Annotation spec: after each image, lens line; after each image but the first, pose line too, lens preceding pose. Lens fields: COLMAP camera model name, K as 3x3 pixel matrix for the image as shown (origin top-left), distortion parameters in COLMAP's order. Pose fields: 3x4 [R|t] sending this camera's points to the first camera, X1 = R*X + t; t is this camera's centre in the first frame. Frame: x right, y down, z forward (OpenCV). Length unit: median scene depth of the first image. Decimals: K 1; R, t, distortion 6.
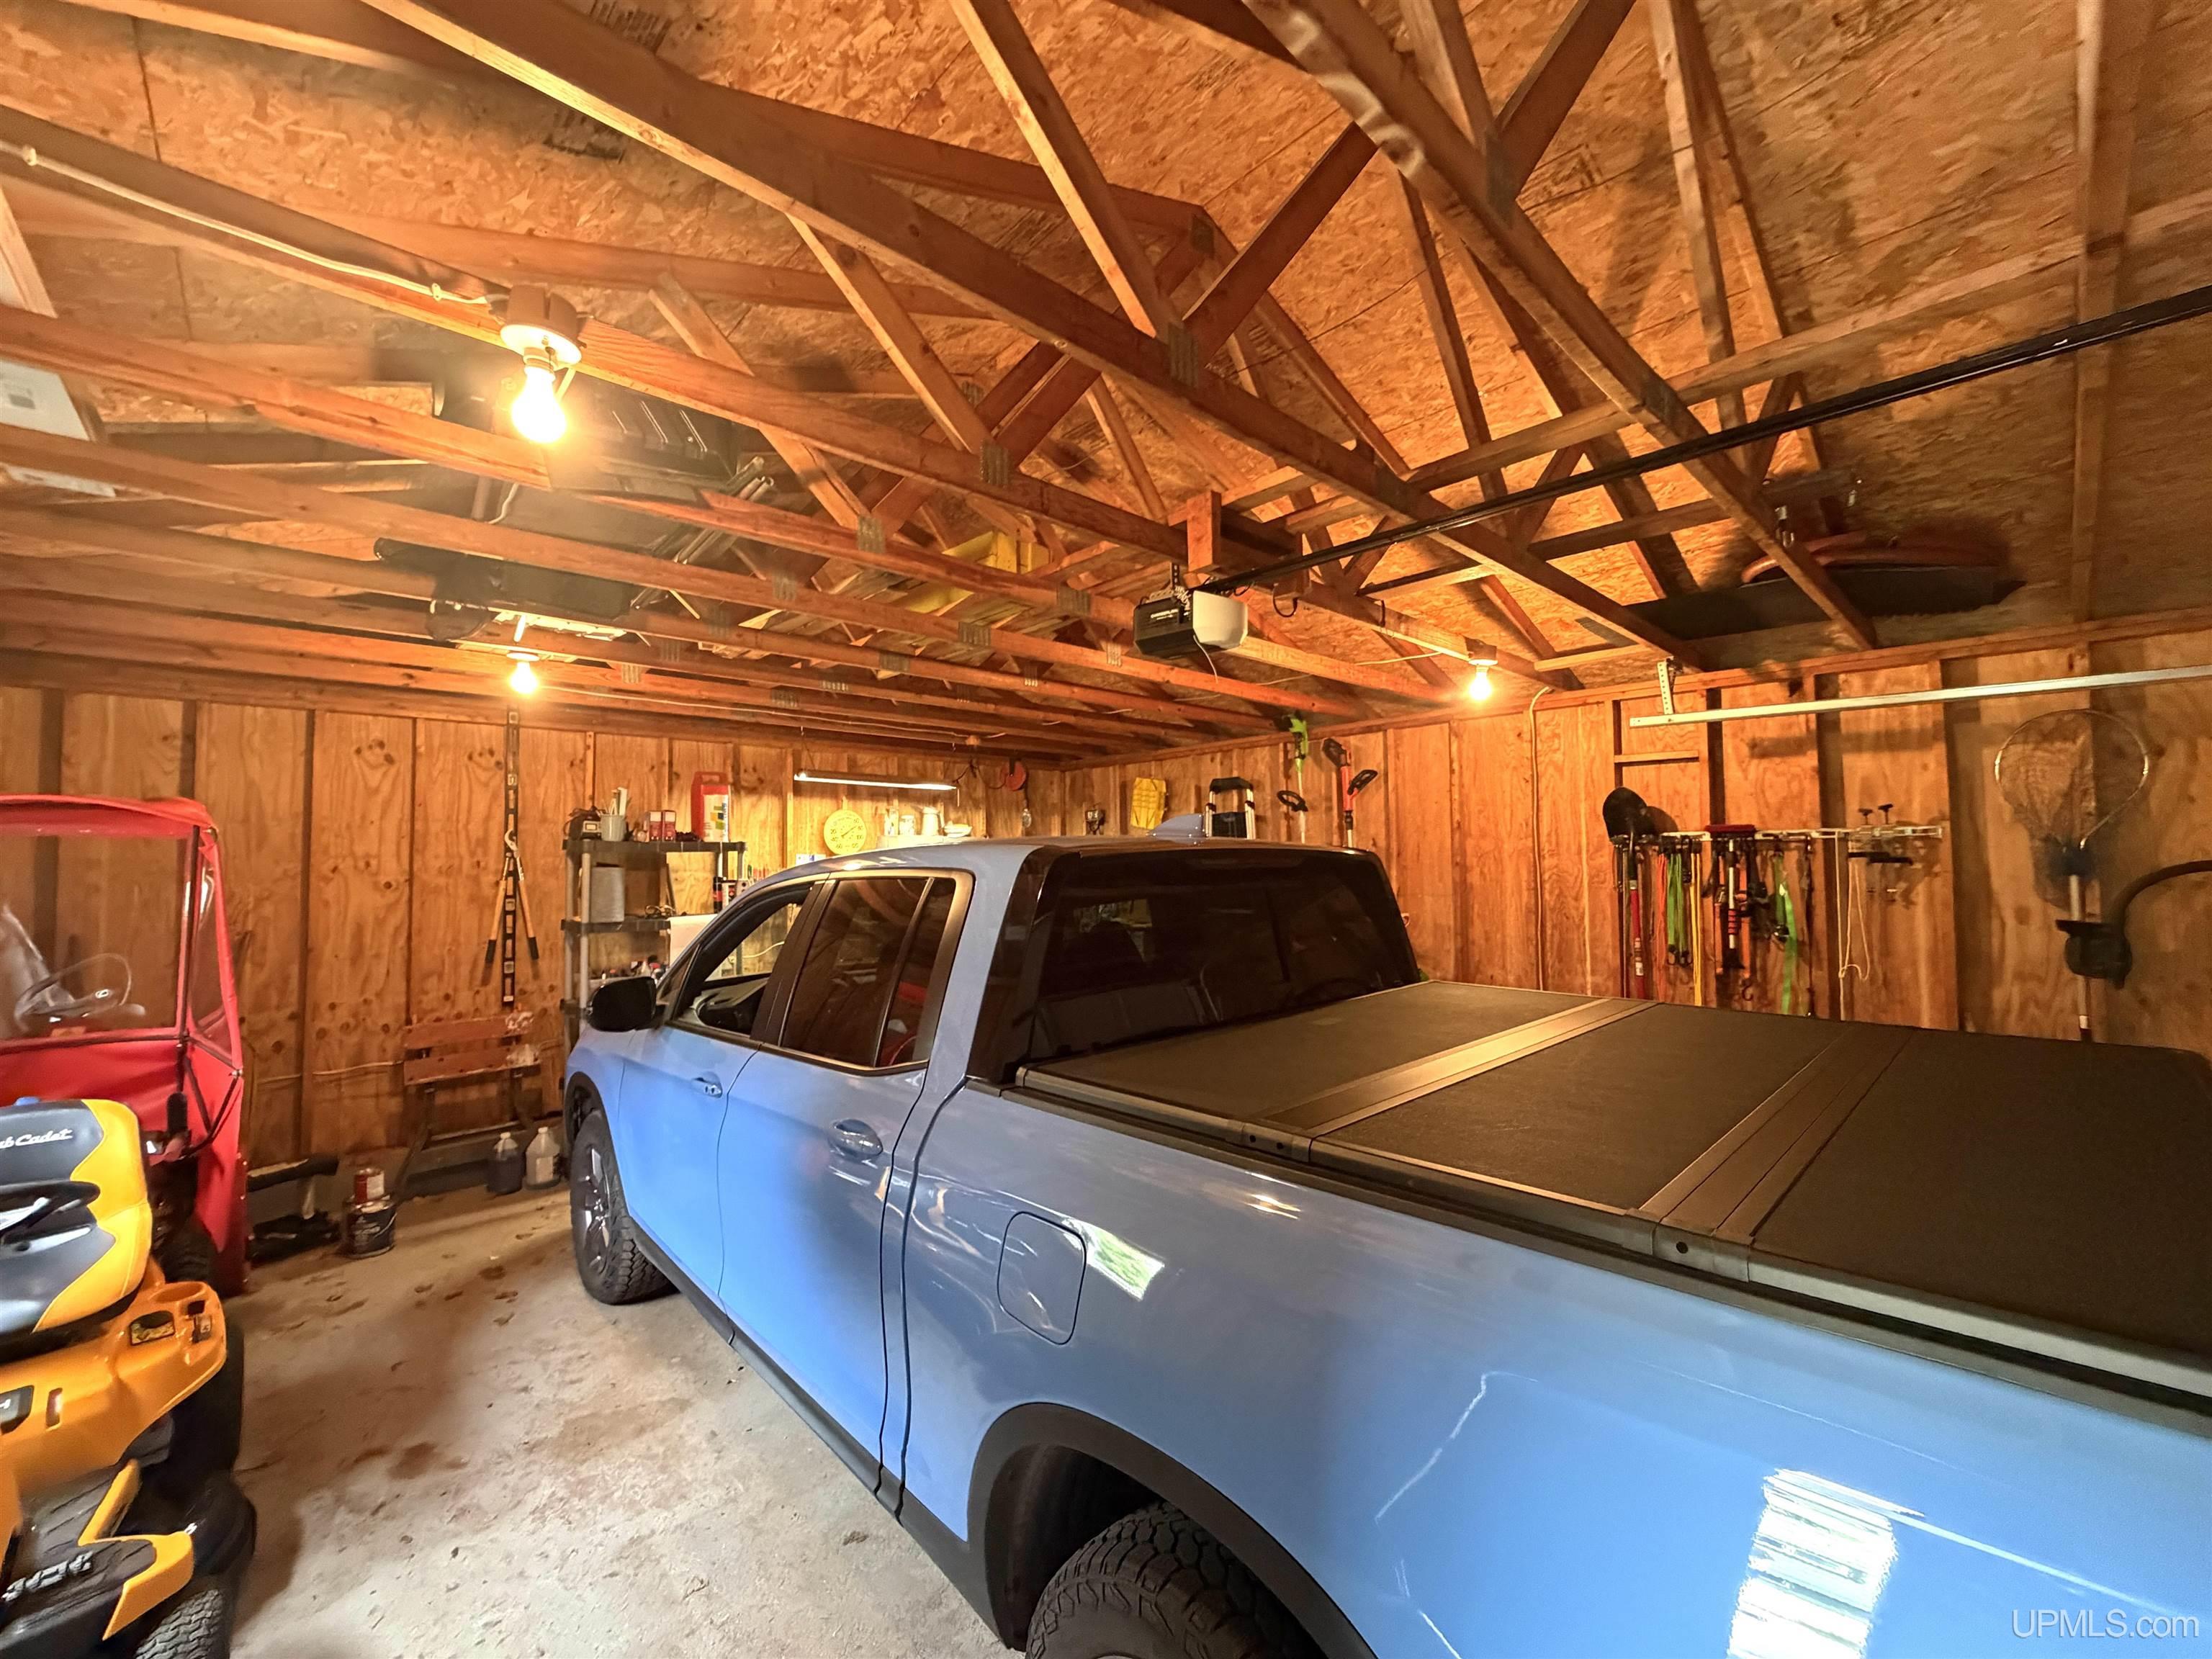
lens RADIAL K [[870.8, 0, 1101.4], [0, 870.8, 831.1], [0, 0, 1]] dist [-0.003282, 0.000828]
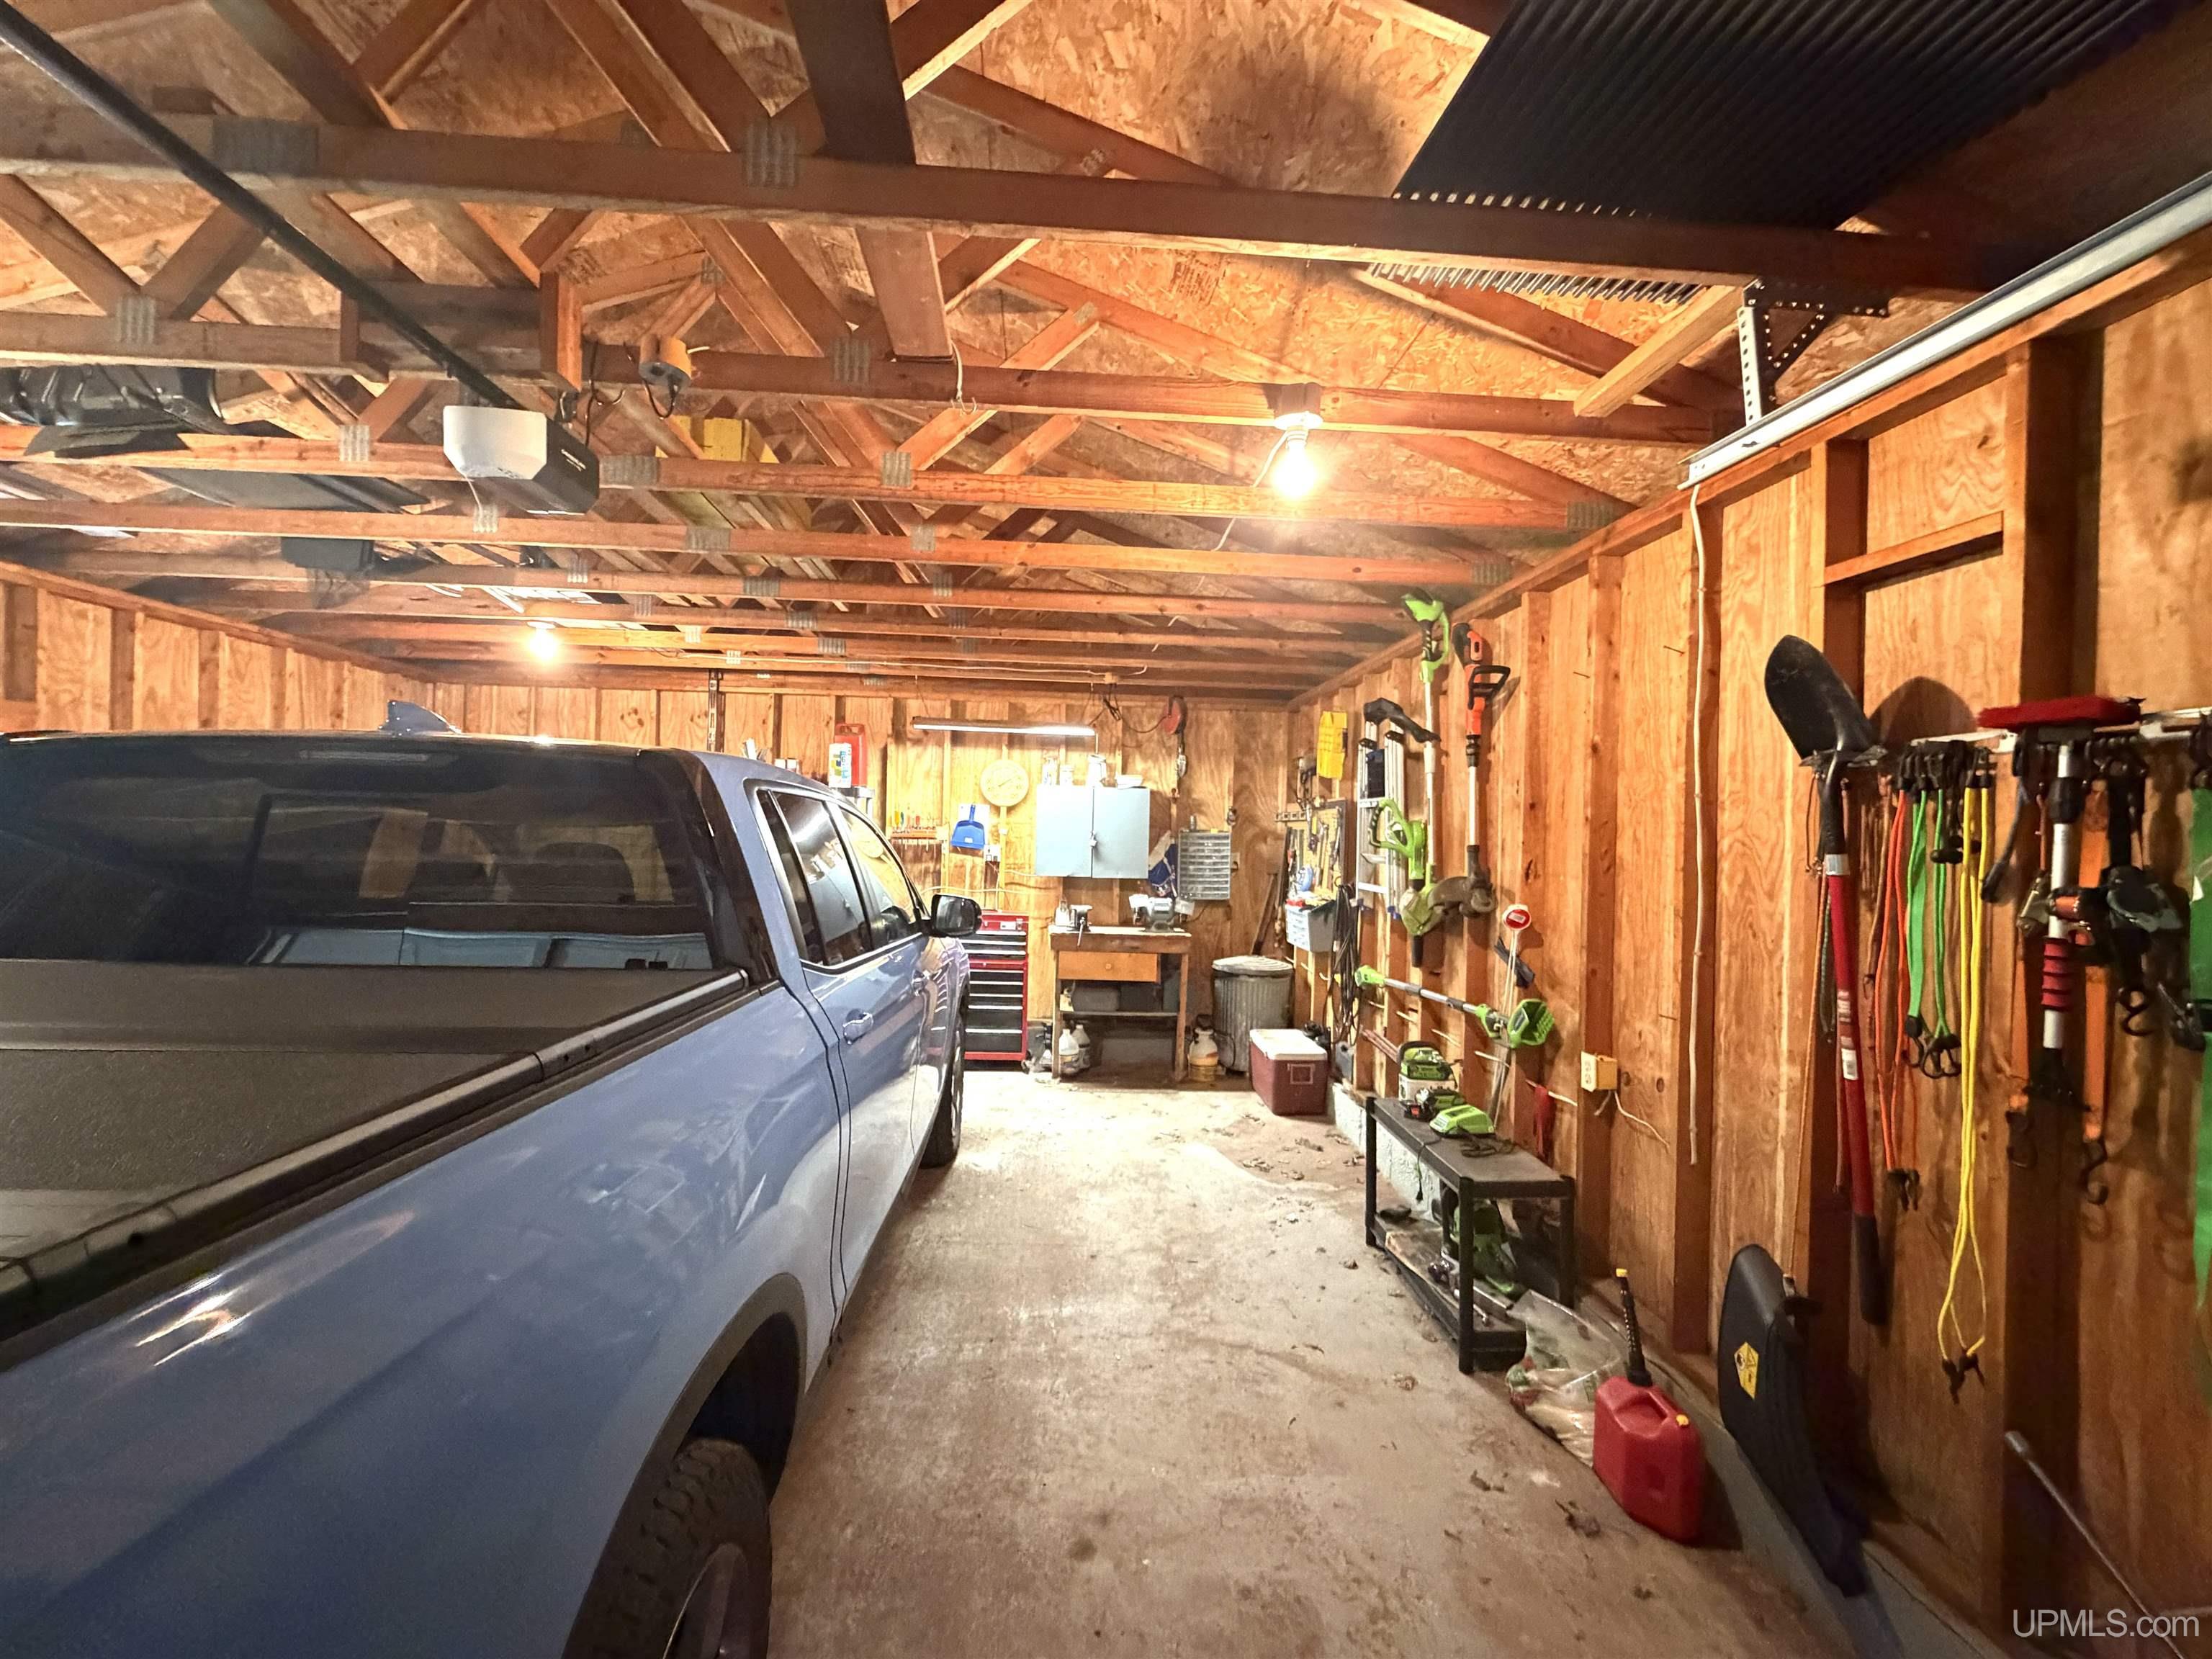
lens RADIAL K [[870.8, 0, 1107.4], [0, 870.8, 826.5], [0, 0, 1]] dist [-0.003282, 0.000828]
pose [[0.779221, 0.024499, -0.626270, 0.560061], [-0.009305, 0.999578, 0.027526, 0.032048], [0.626680, -0.015621, 0.779120, 0.414036]]
